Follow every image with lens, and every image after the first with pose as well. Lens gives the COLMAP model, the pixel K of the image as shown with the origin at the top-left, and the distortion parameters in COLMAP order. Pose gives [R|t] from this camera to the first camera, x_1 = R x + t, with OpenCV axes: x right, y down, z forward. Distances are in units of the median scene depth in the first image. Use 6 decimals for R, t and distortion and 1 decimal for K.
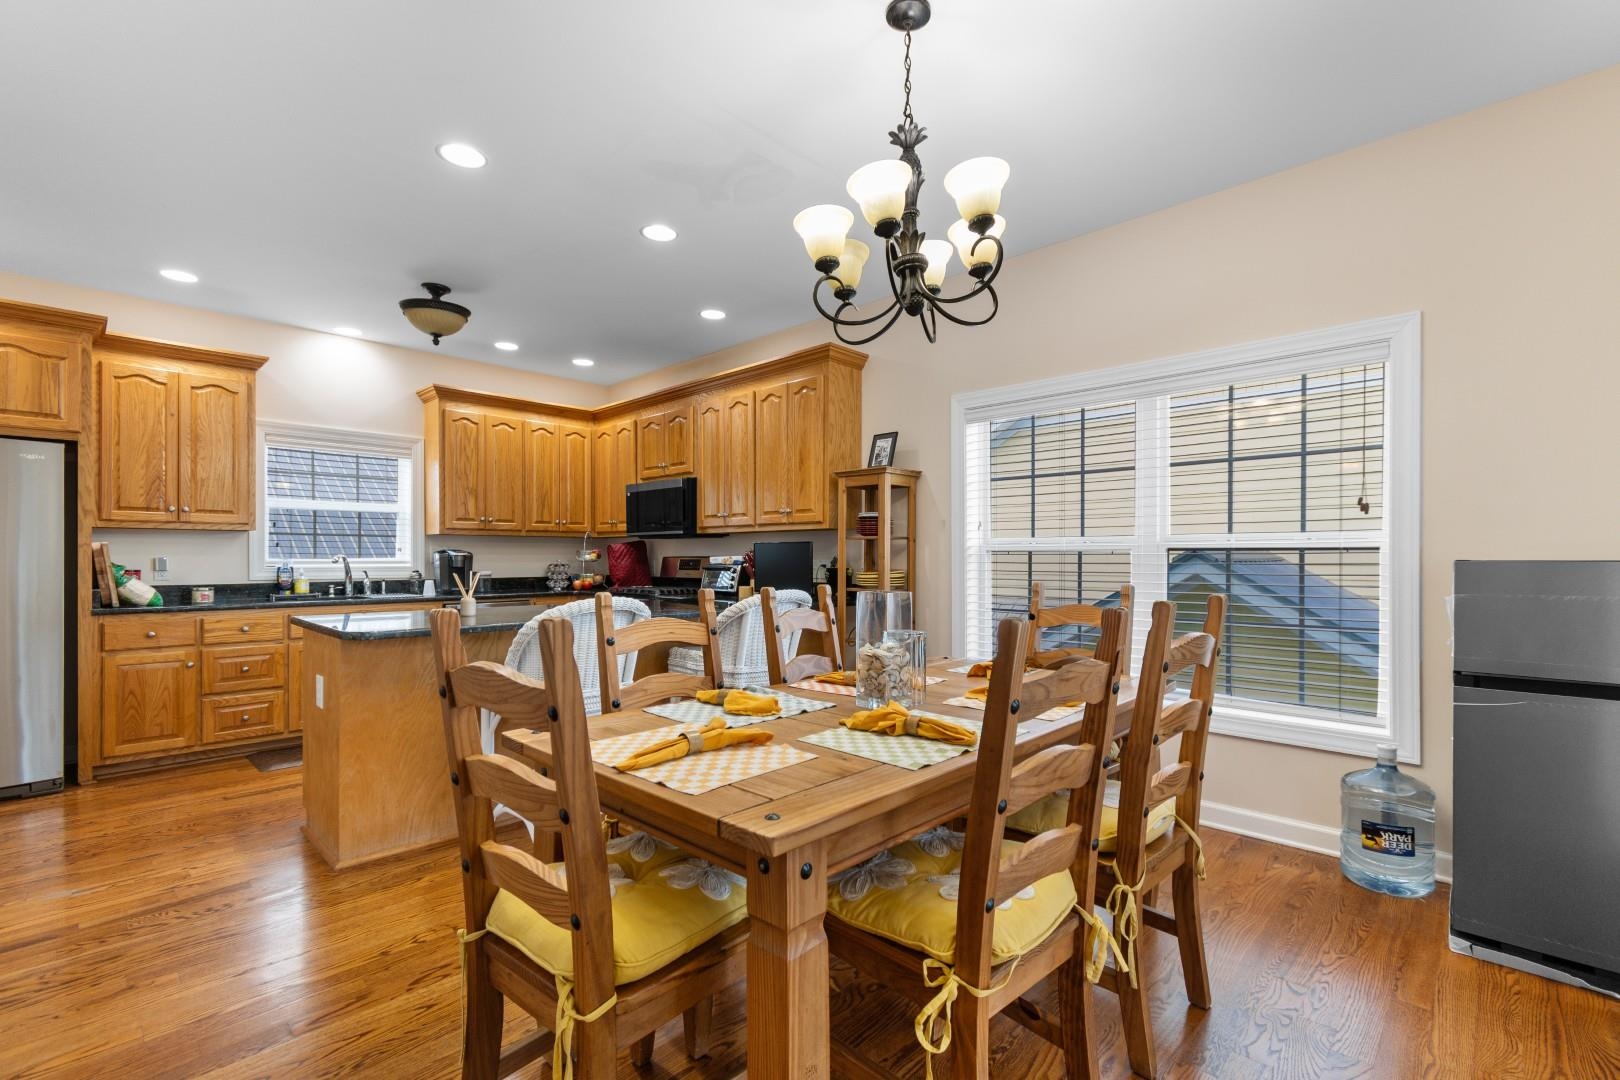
lens RADIAL K [[707.2, 0, 814.4], [0, 707.2, 561.1], [0, 0, 1]] dist [-0.001272, -0.000637]
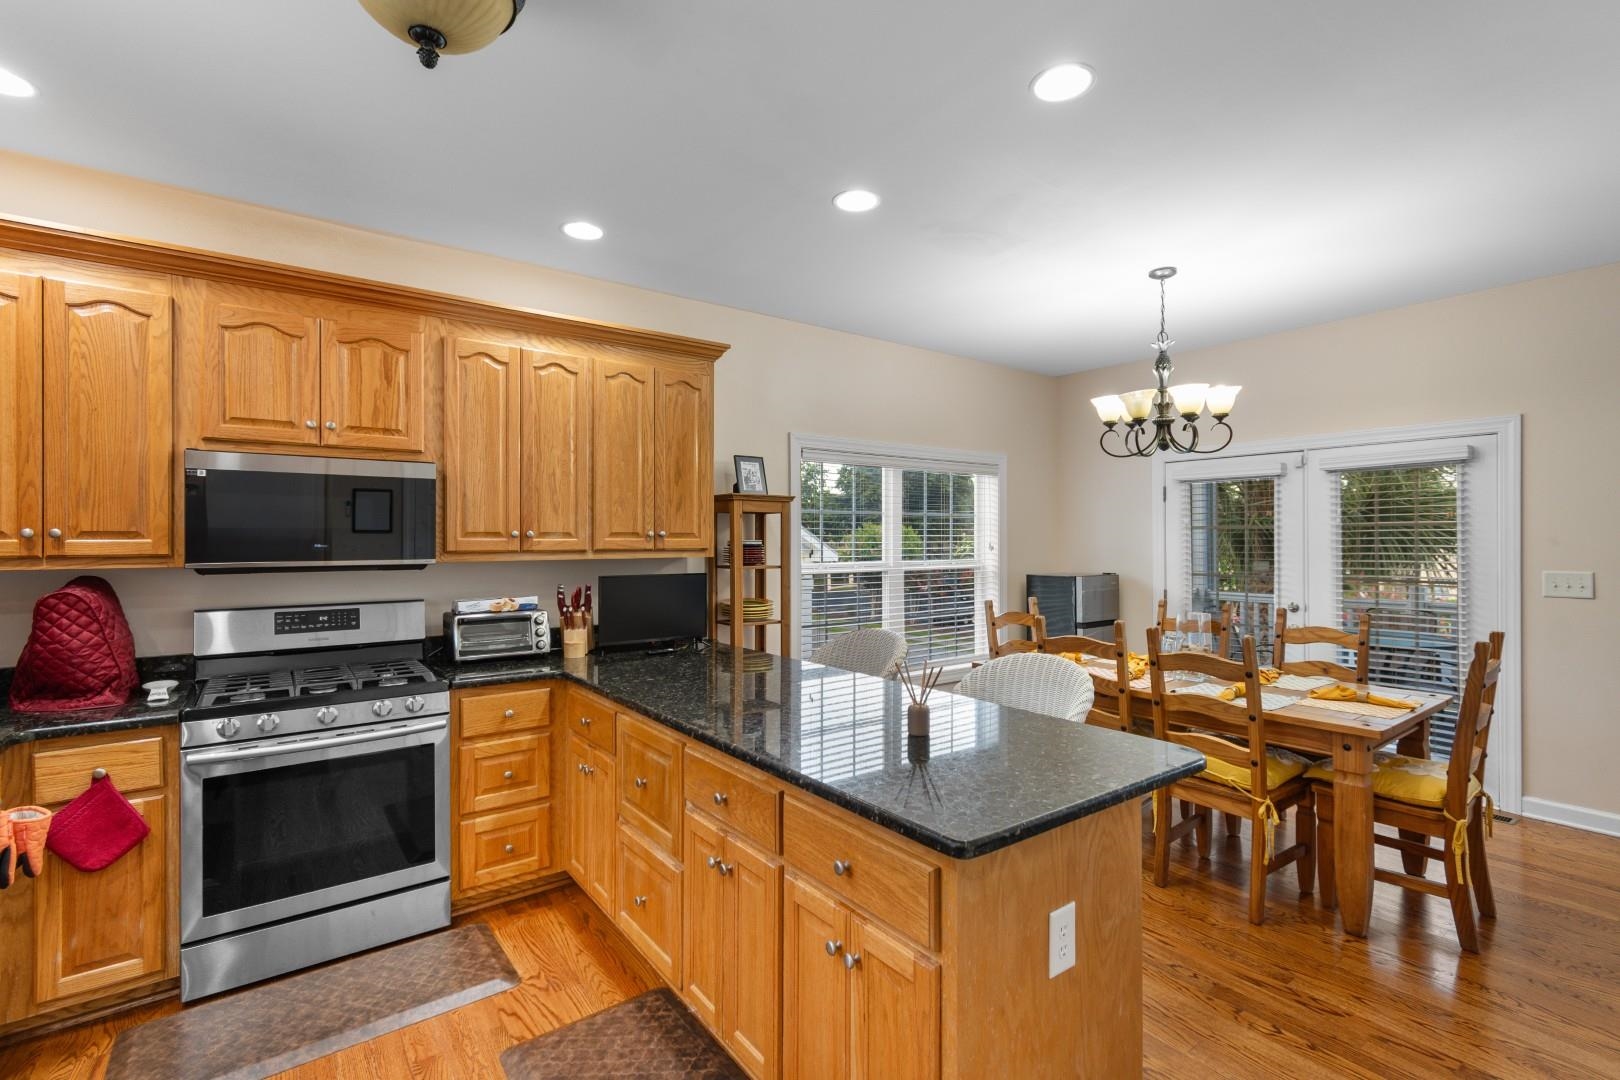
lens RADIAL K [[727.5, 0, 808.1], [0, 727.5, 541.2], [0, 0, 1]] dist [0.000121, -0.000504]
pose [[0.176114, -0.004117, 0.984361, -0.804502], [0.008266, 0.999962, 0.002703, -0.064831], [-0.984335, 0.007660, 0.176141, 0.710193]]
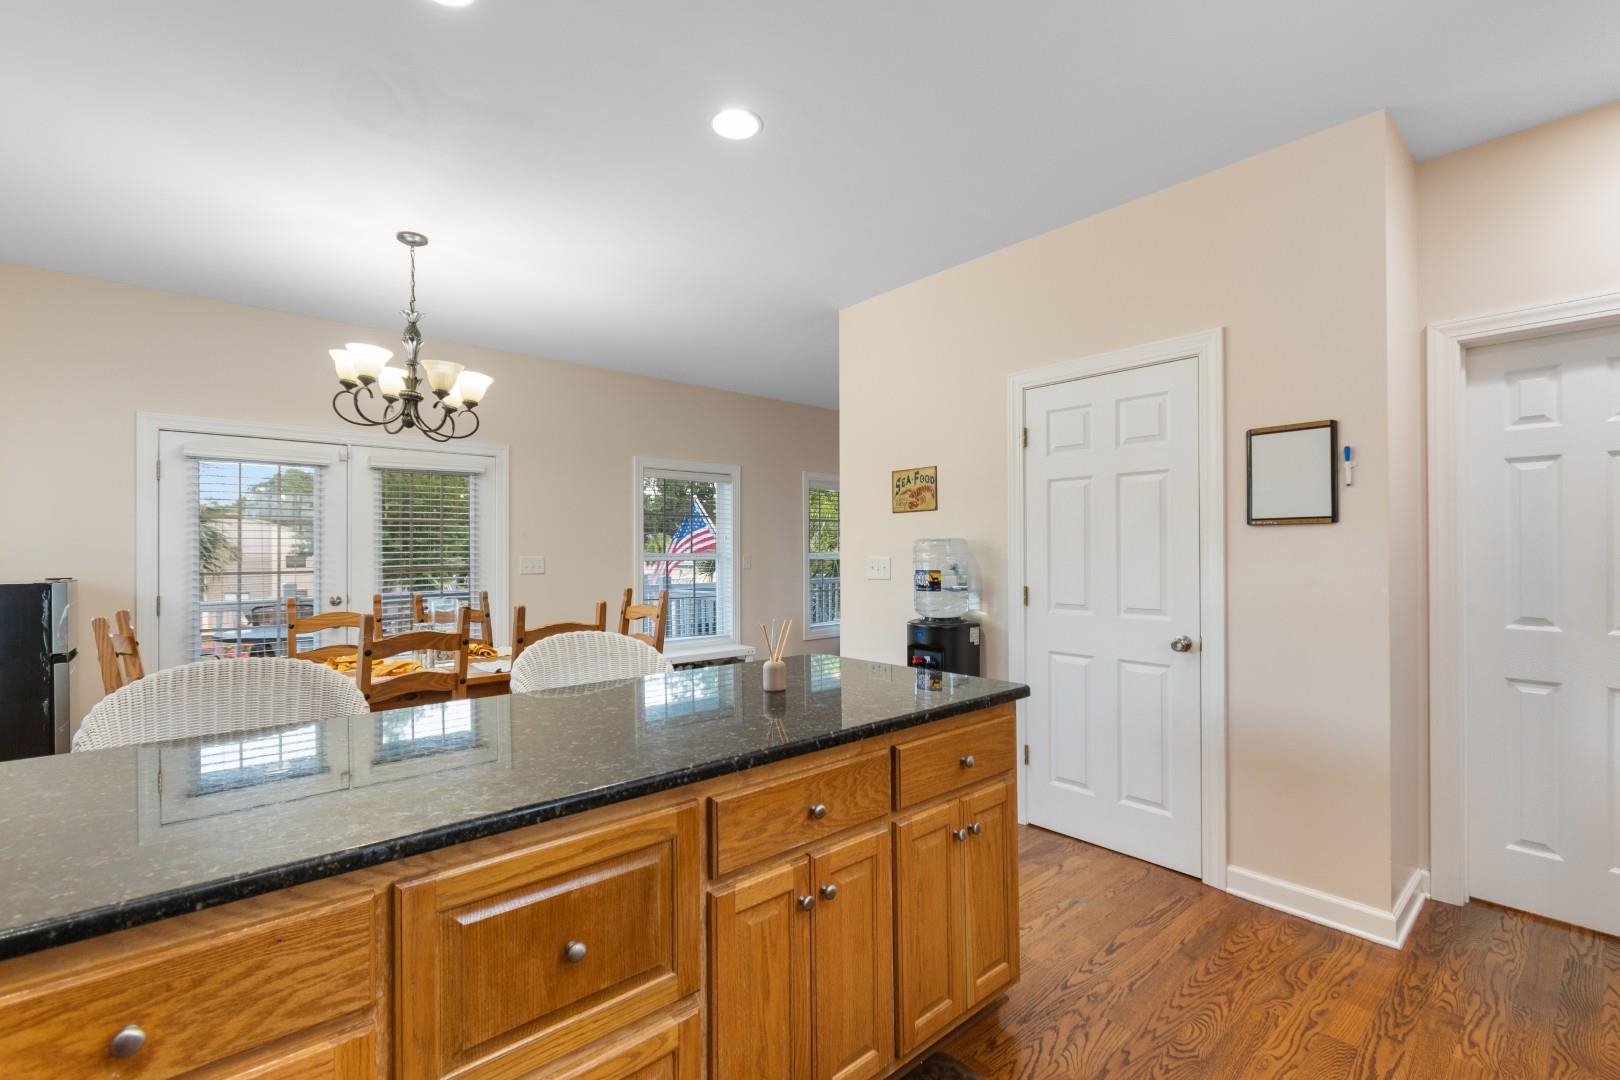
lens RADIAL K [[715.8, 0, 815.2], [0, 715.8, 546.2], [0, 0, 1]] dist [0.000601, 0.000079]
pose [[-0.996734, 0.004507, 0.080632, -0.417154], [0.004357, 0.999988, -0.002026, -0.034307], [-0.080641, -0.001668, -0.996742, 1.169931]]
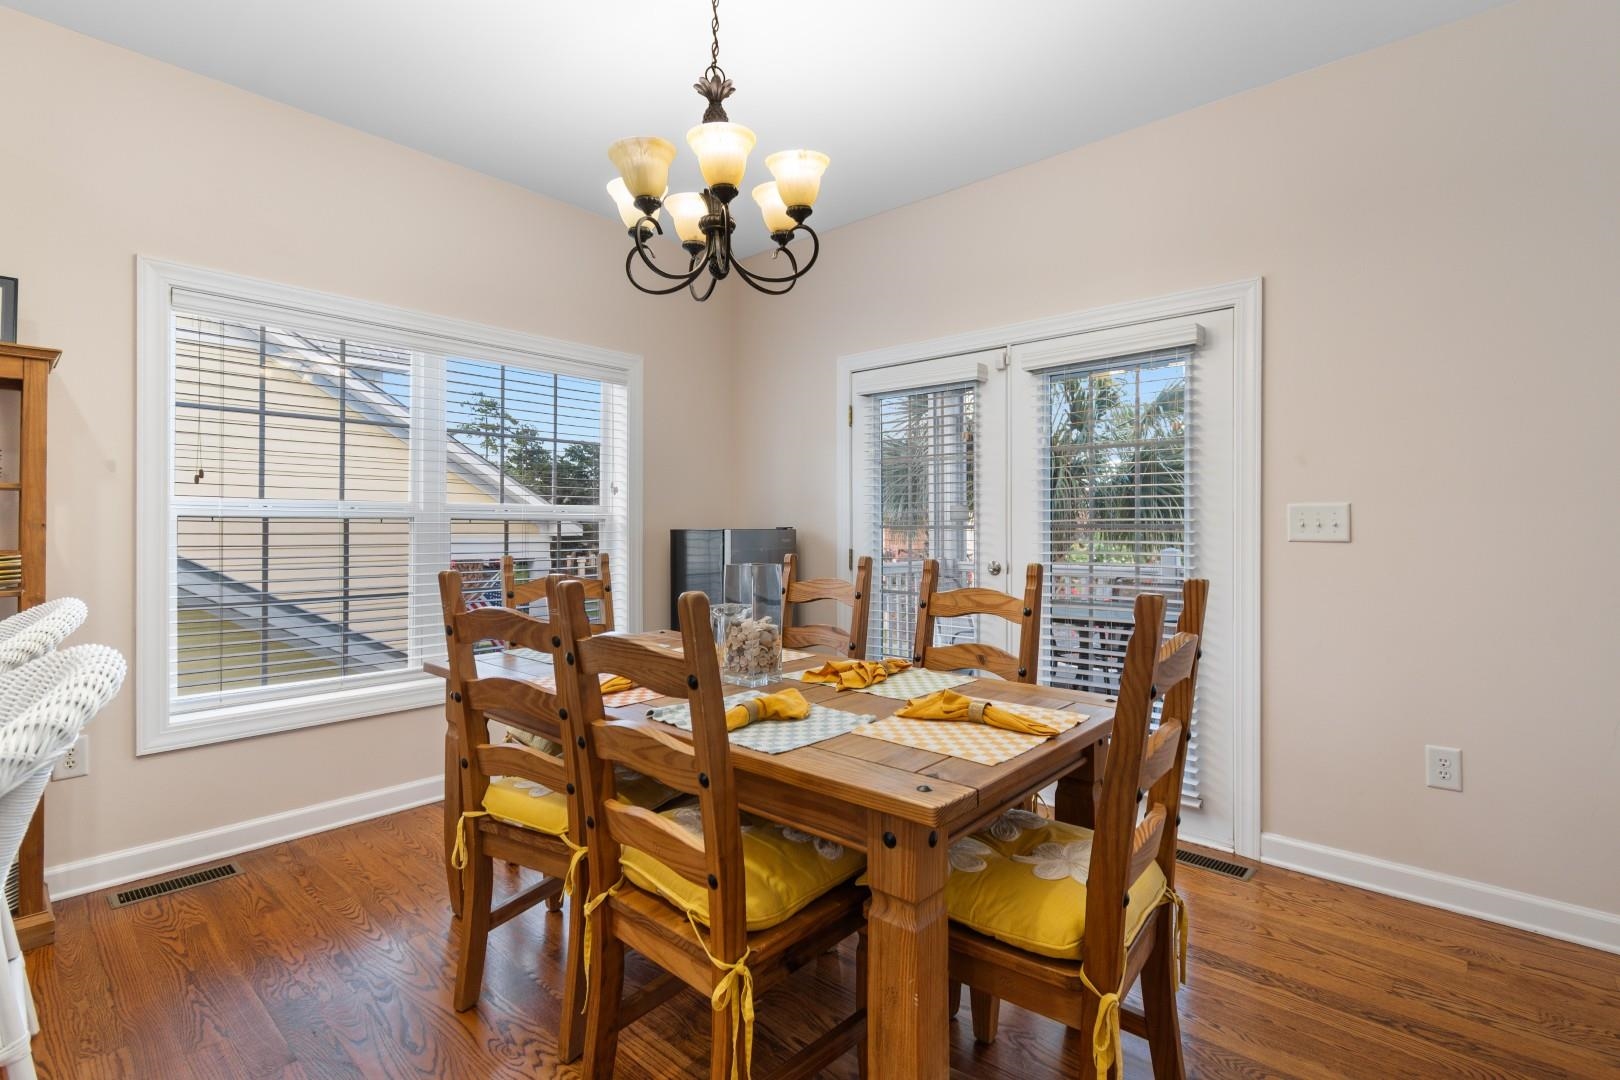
lens RADIAL K [[750.5, 0, 808.6], [0, 750.5, 527.9], [0, 0, 1]] dist [-0.000606, -0.000352]
pose [[-0.028601, -0.002225, 0.999588, -0.410943], [0.001076, 0.999997, 0.002256, -0.004080], [-0.999590, 0.001141, -0.028598, 0.418857]]
